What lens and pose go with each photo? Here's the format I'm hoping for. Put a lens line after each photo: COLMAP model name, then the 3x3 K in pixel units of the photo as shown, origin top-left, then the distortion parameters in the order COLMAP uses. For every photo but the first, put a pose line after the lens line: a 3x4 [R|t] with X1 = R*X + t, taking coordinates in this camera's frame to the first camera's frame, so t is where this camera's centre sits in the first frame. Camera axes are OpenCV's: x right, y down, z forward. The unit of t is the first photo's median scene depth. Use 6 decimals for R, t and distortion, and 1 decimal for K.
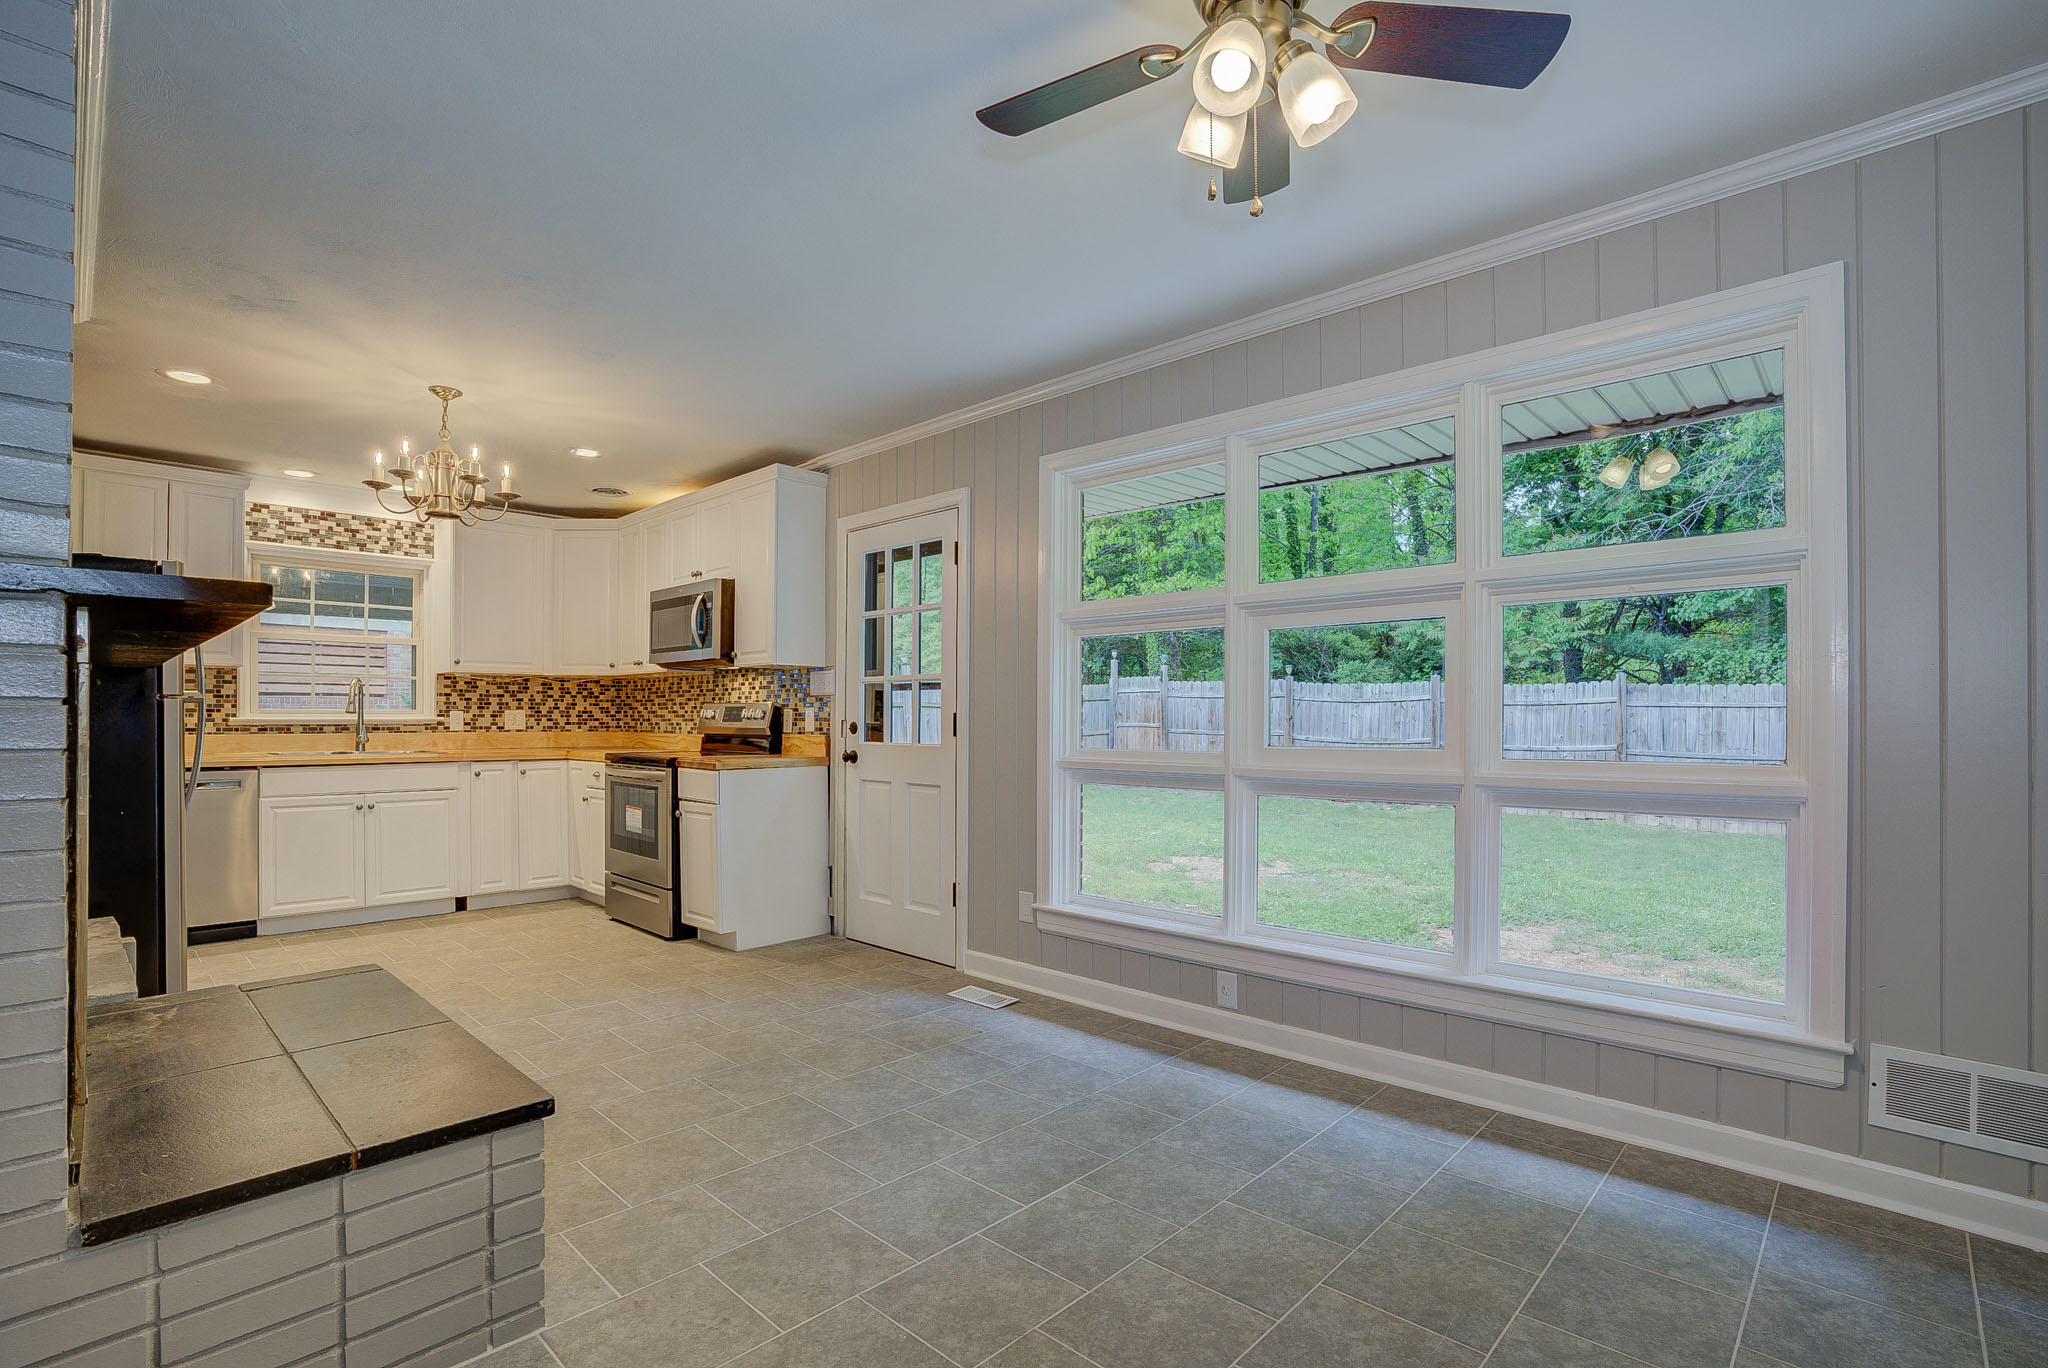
lens RADIAL K [[943.5, 0, 1023.1], [0, 943.5, 726.4], [0, 0, 1]] dist [-0.064638, 0.022171]
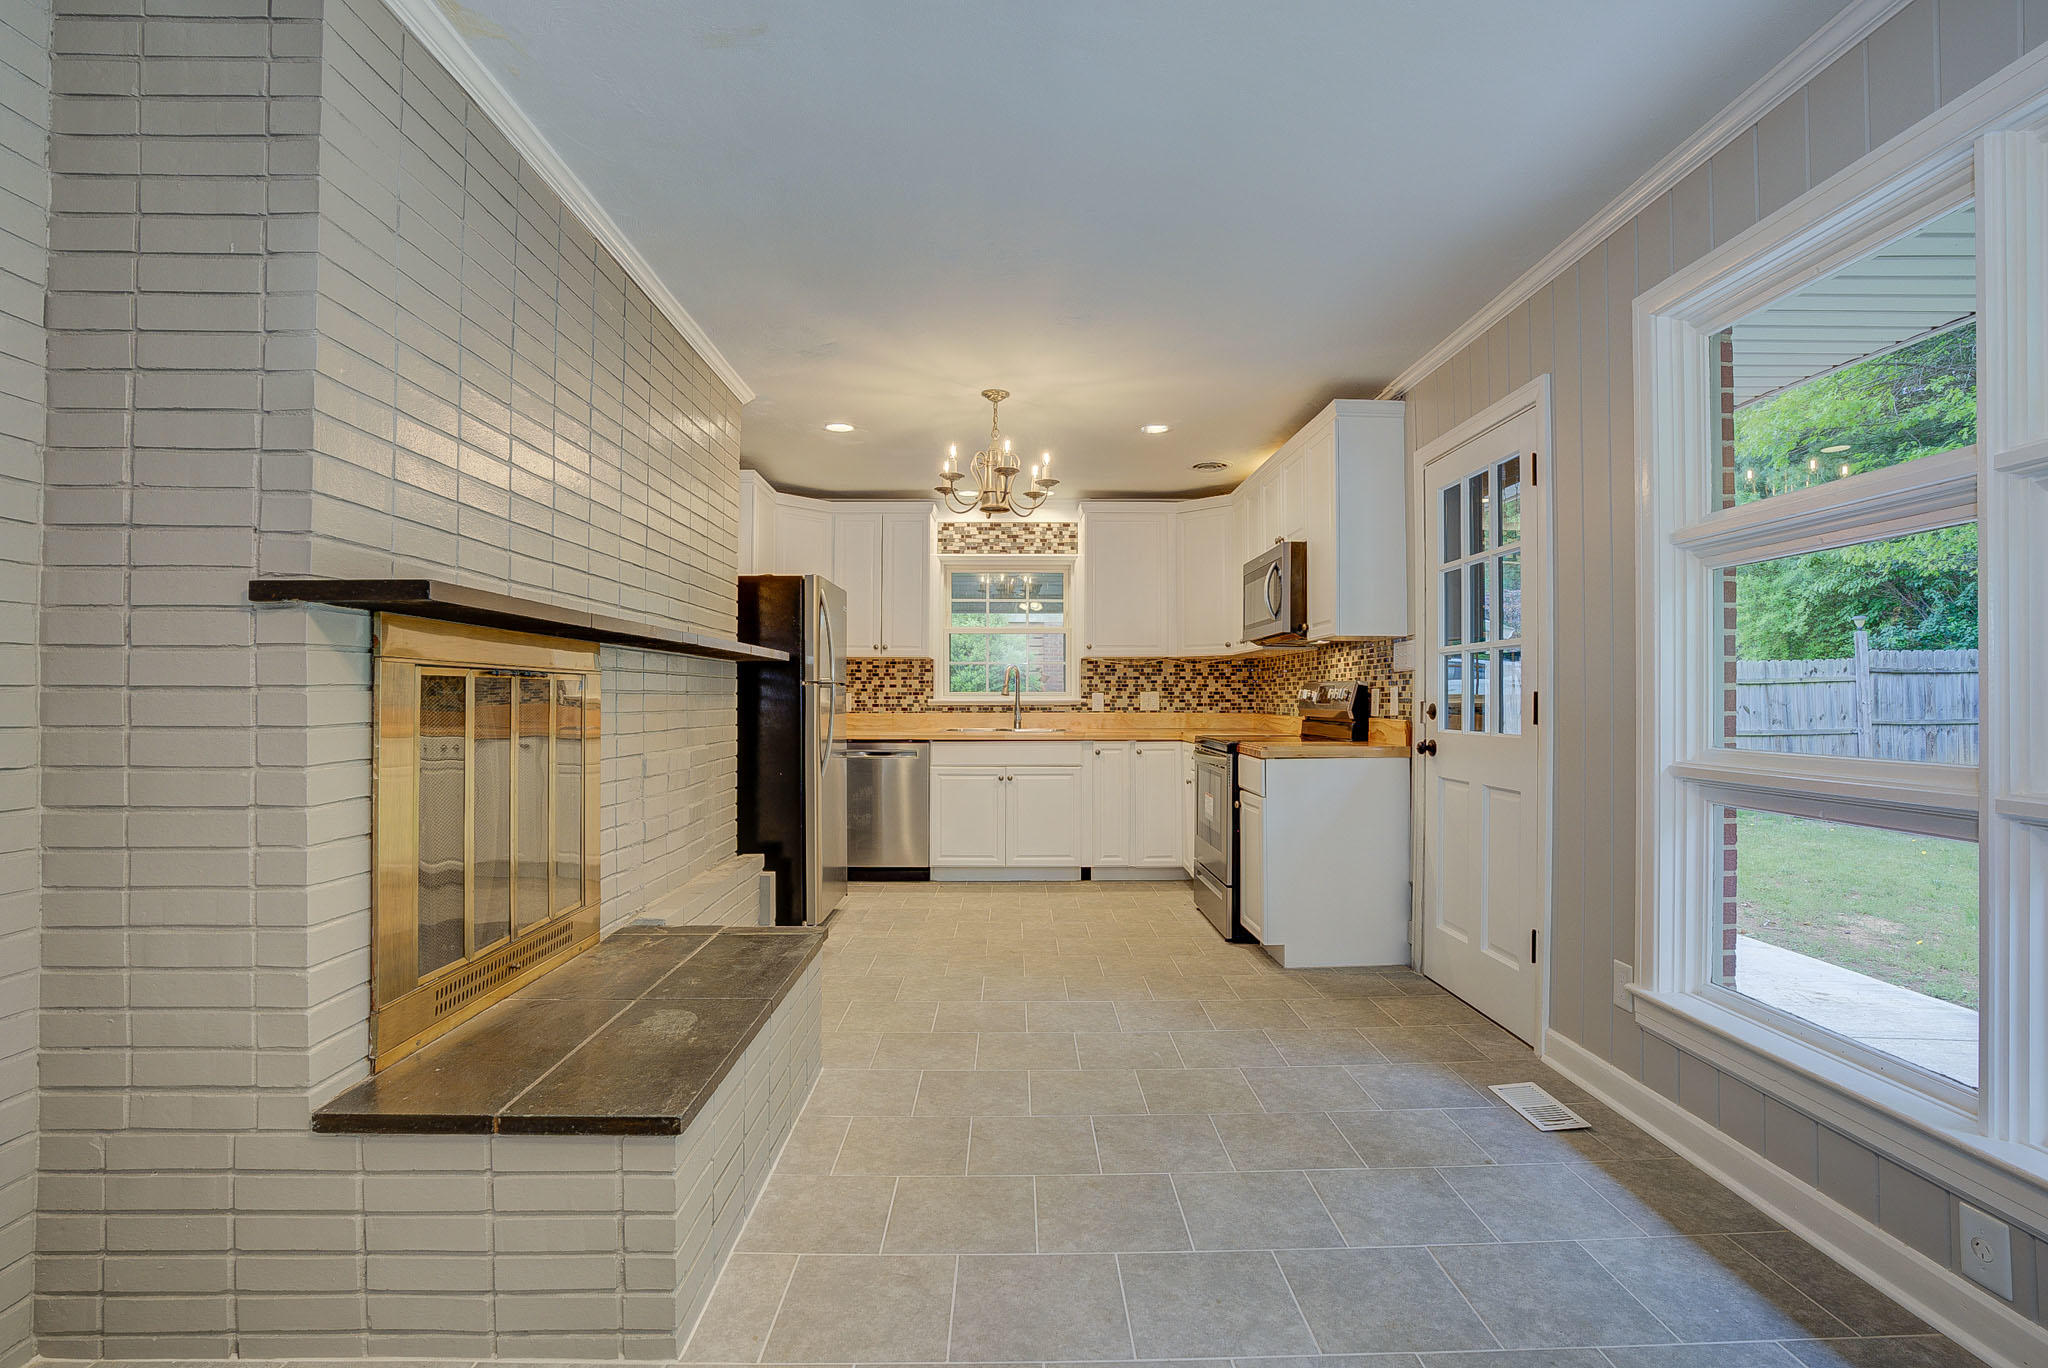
lens RADIAL K [[943.5, 0, 1035.3], [0, 943.5, 691.0], [0, 0, 1]] dist [-0.064638, 0.022171]
pose [[0.708218, -0.007256, -0.705956, 0.131510], [-0.004606, 0.999878, -0.014897, -0.002430], [0.705979, 0.013802, 0.708099, 0.199563]]
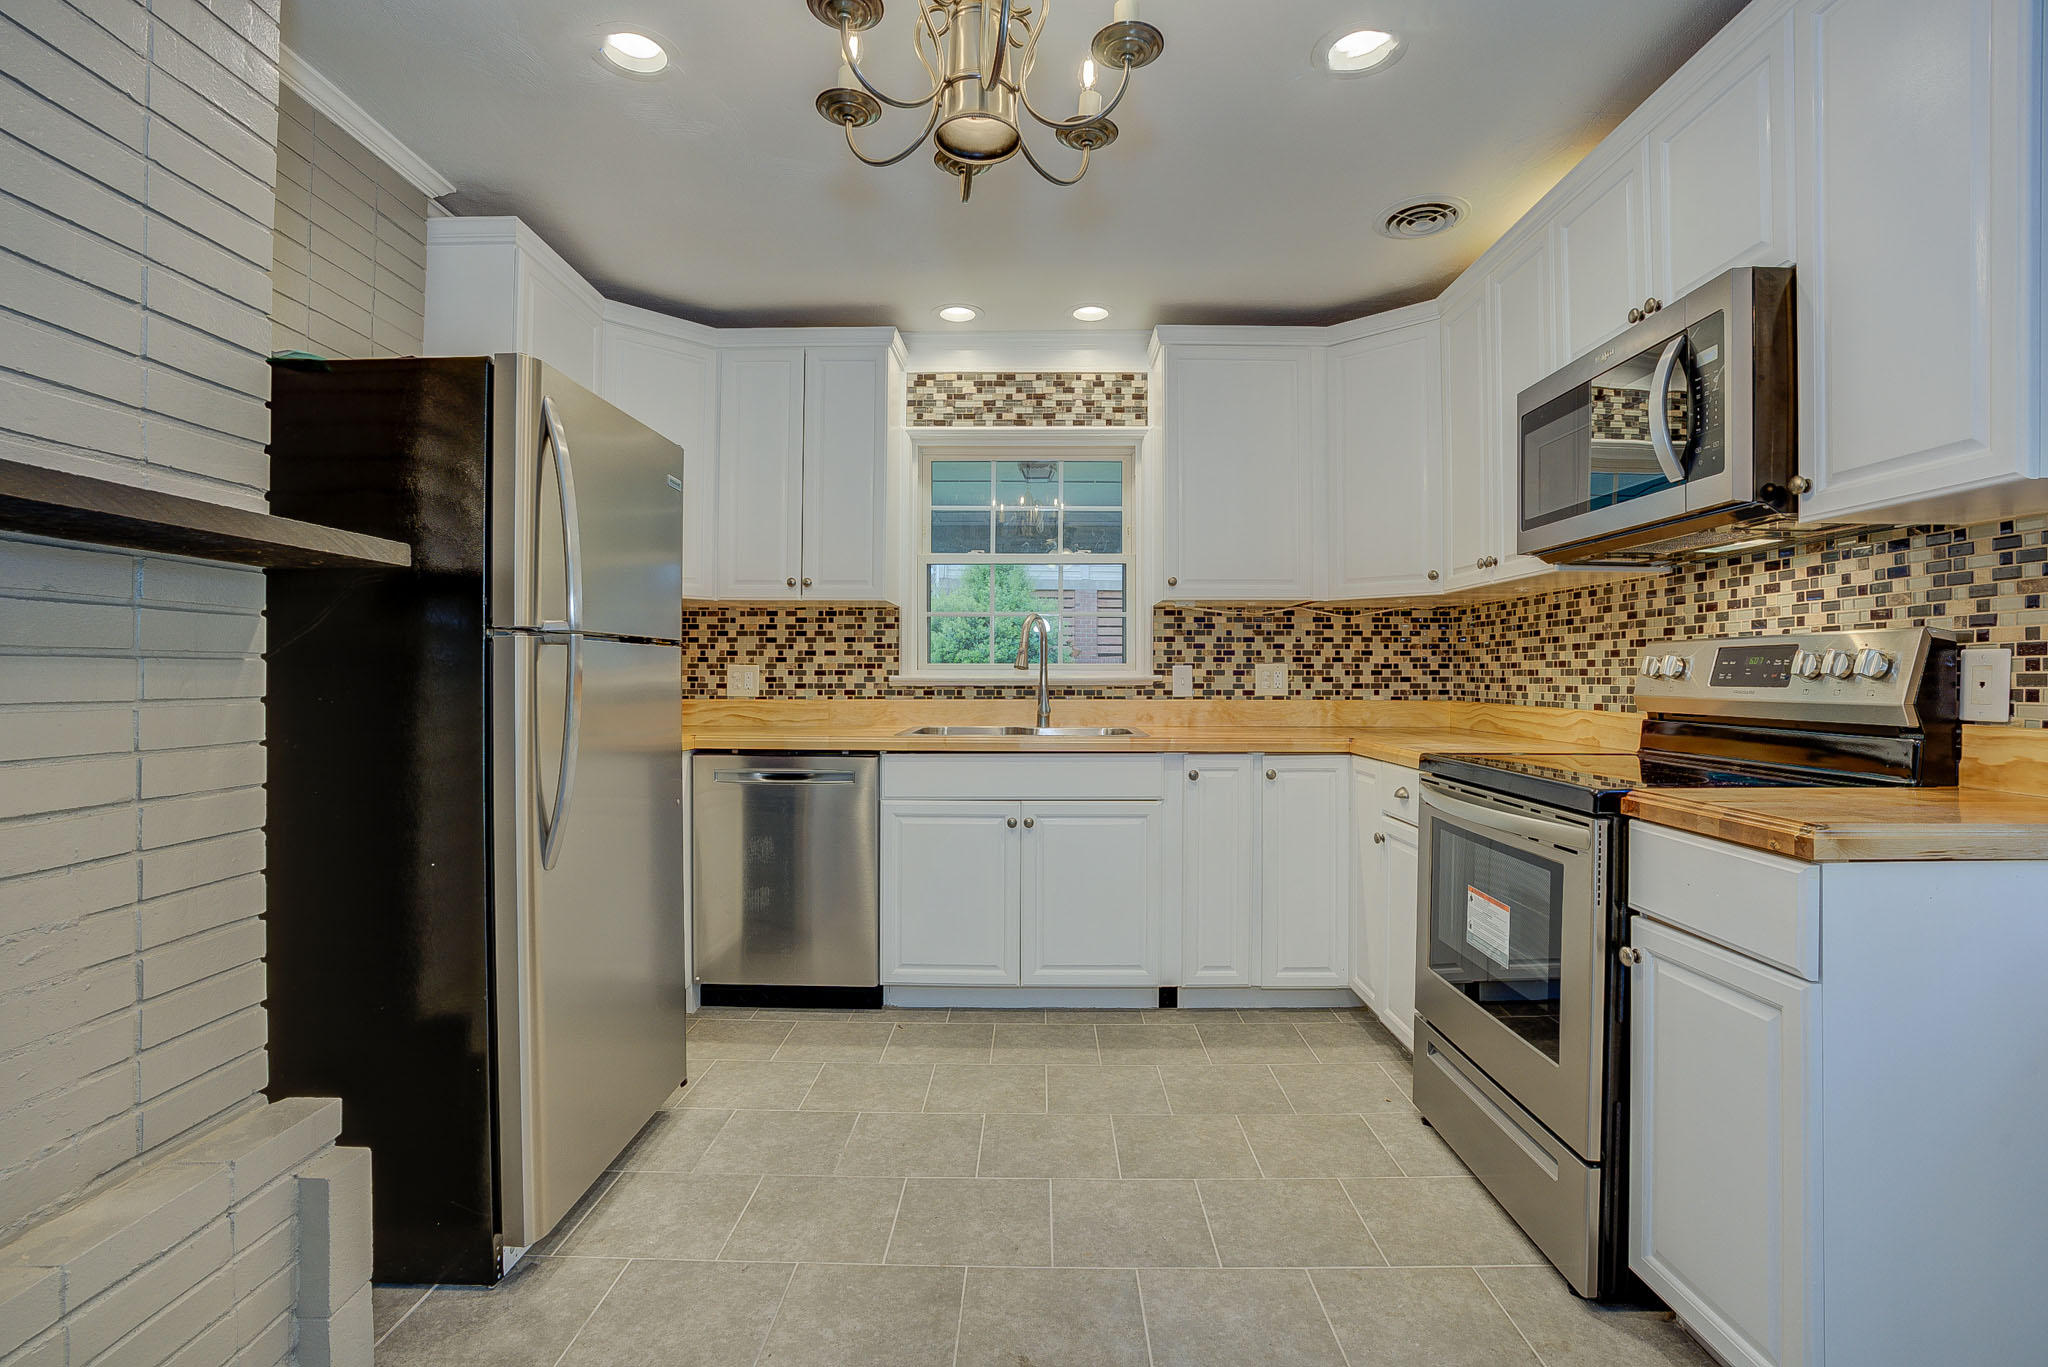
lens RADIAL K [[943.5, 0, 1027.6], [0, 943.5, 667.2], [0, 0, 1]] dist [-0.064638, 0.022171]
pose [[0.680992, -0.007597, -0.732252, -0.257648], [-0.006493, 0.999844, -0.016412, -0.004923], [0.732262, 0.015931, 0.680836, 0.577534]]
